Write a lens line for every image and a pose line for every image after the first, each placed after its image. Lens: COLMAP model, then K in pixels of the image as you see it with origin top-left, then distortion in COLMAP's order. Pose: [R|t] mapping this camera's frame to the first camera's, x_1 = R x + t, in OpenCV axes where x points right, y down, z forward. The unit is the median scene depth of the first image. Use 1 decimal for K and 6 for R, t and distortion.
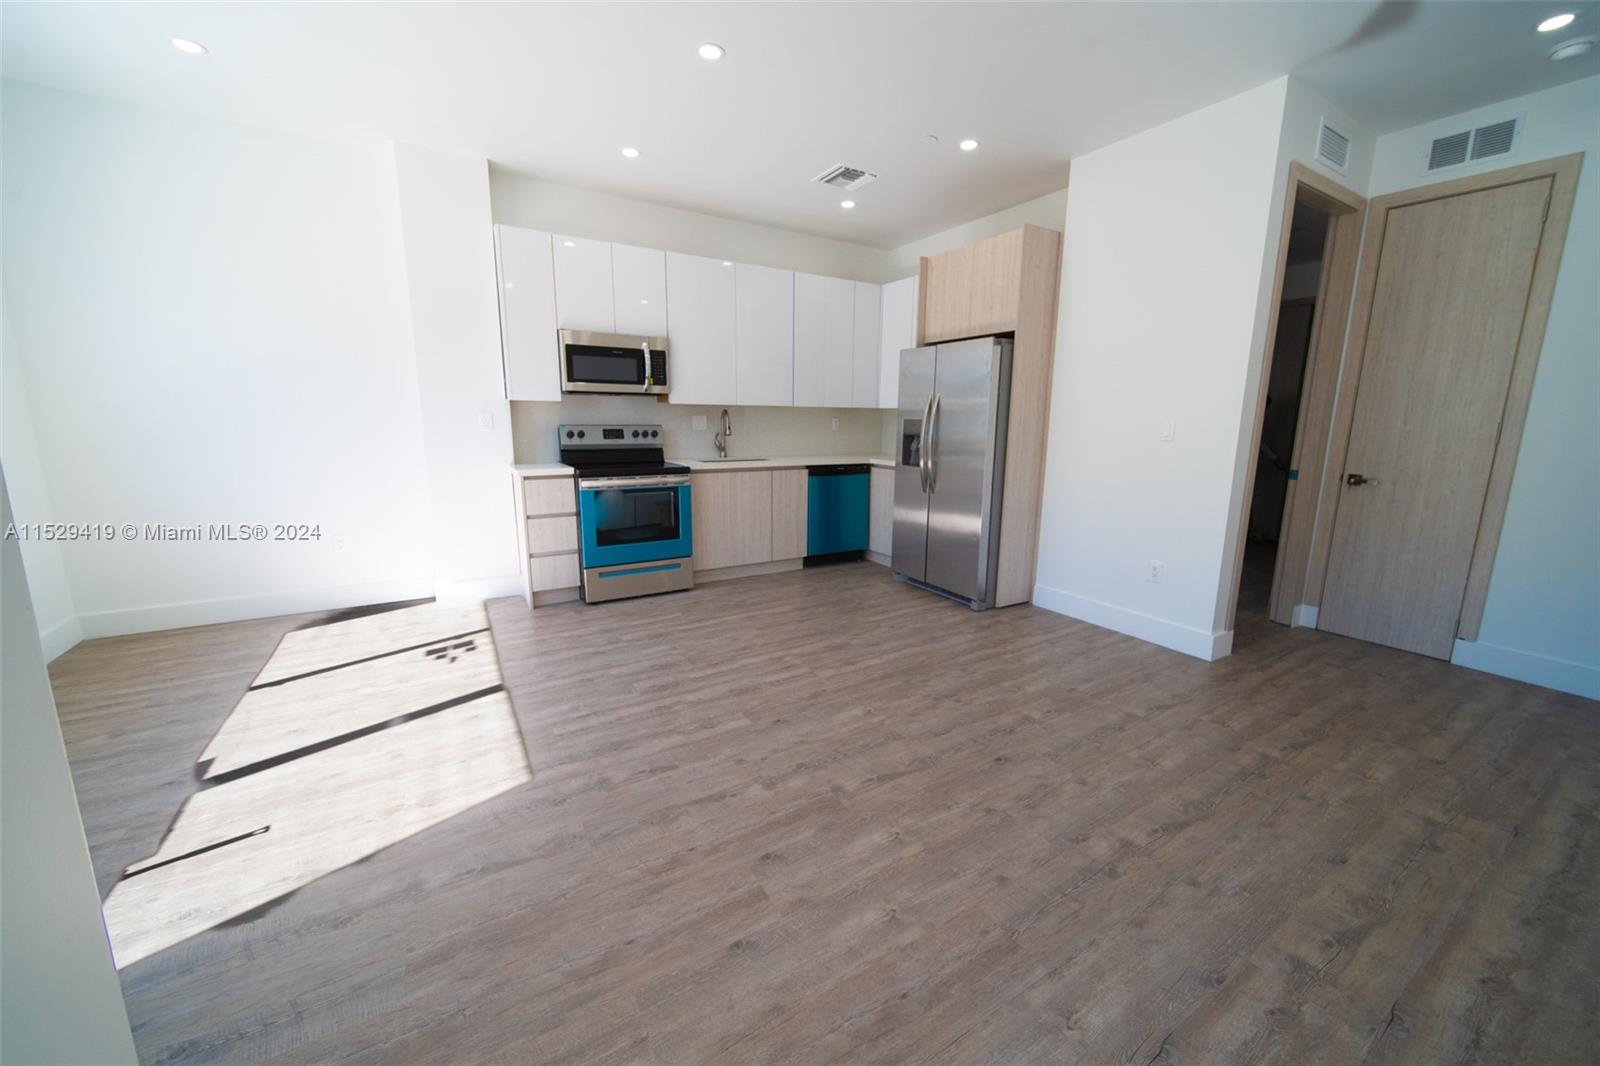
lens RADIAL K [[579.3, 0, 795.9], [0, 579.3, 522.4], [0, 0, 1]] dist [-0.000337, 0.000003]
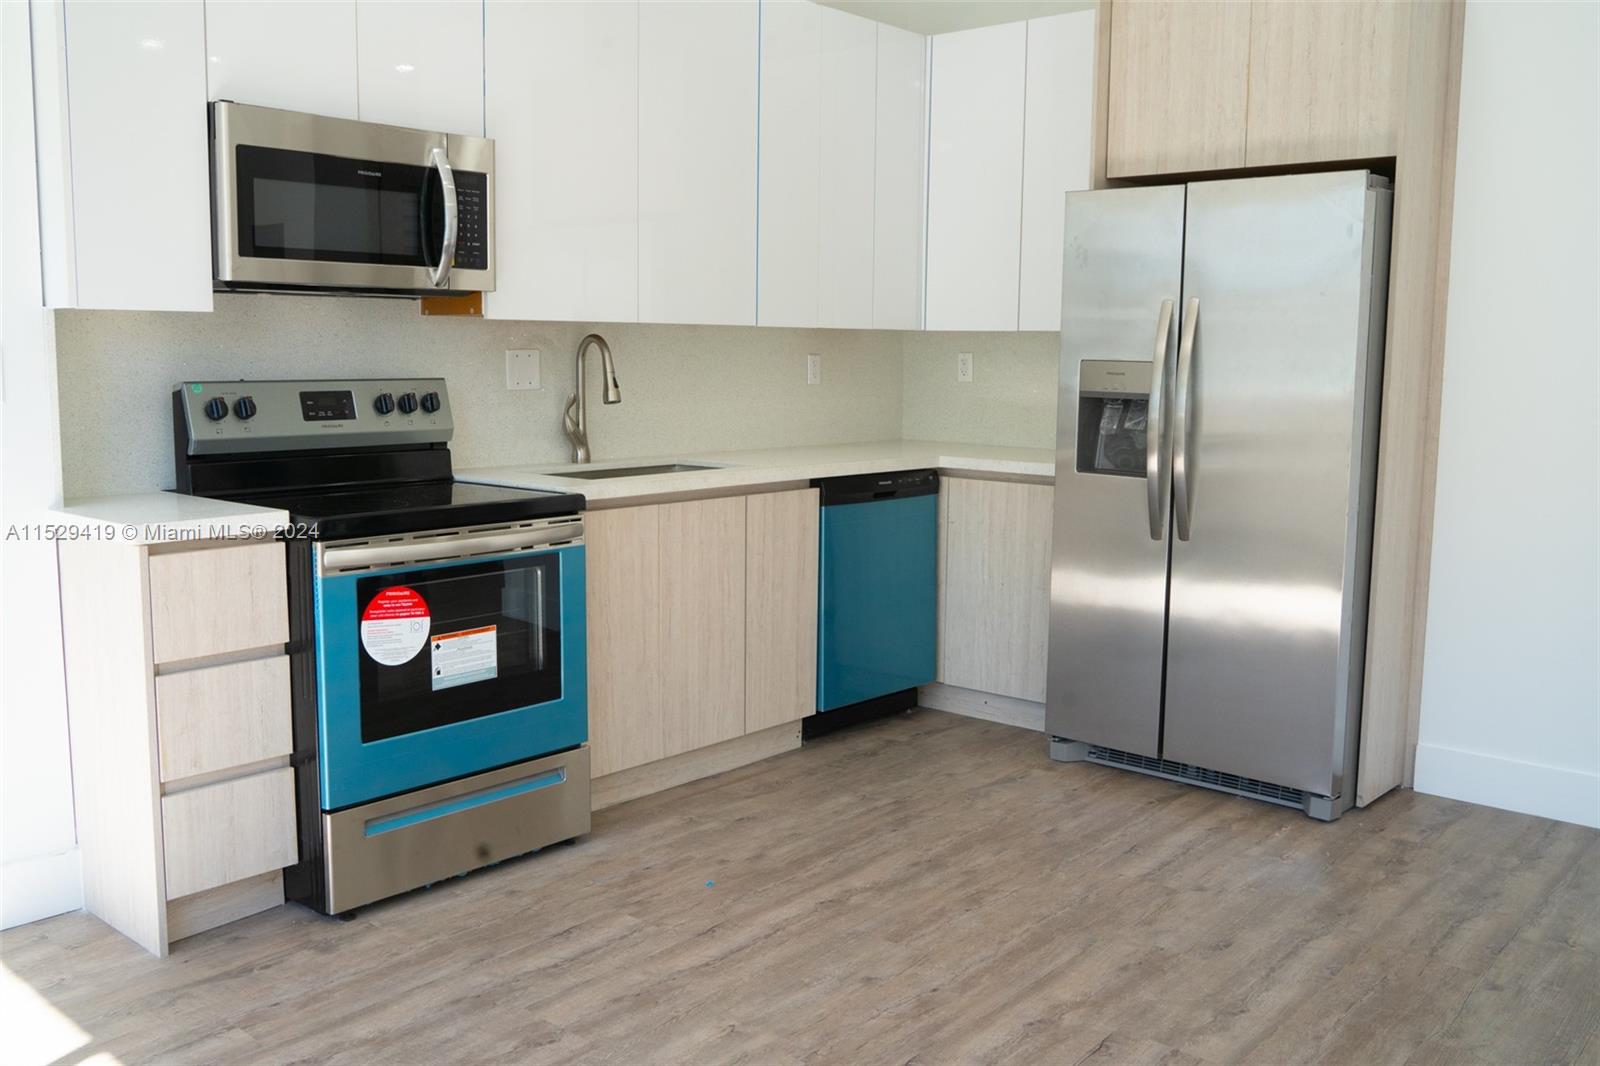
lens RADIAL K [[1367.5, 0, 758.7], [0, 1367.5, 514.9], [0, 0, 1]] dist [-0.024512, -0.001965]
pose [[0.958216, -0.037070, 0.283632, -0.333018], [0.053096, 0.997385, -0.049023, -0.037848], [-0.281073, 0.062035, 0.957679, 0.168336]]
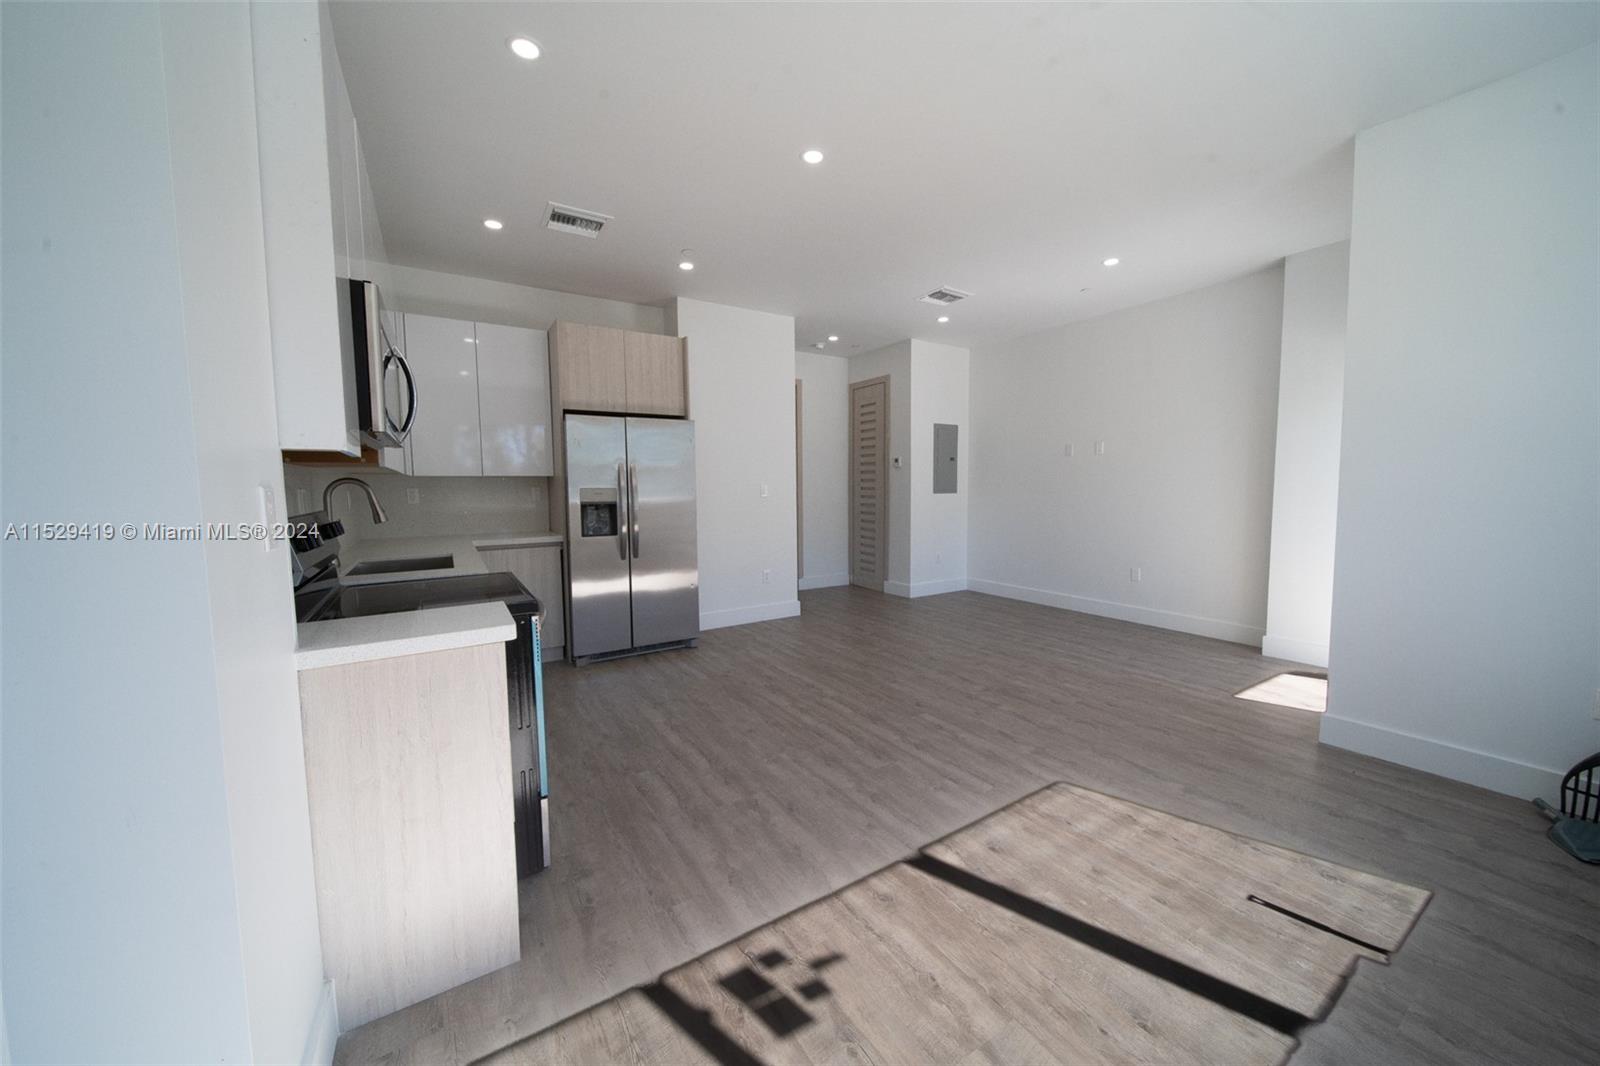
lens RADIAL K [[579.3, 0, 795.9], [0, 579.3, 522.4], [0, 0, 1]] dist [-0.000337, 0.000003]
pose [[-0.007037, -0.078765, 0.996868, -0.817596], [0.191221, 0.978391, 0.078655, -0.143367], [-0.981522, 0.191175, 0.008177, 0.723836]]
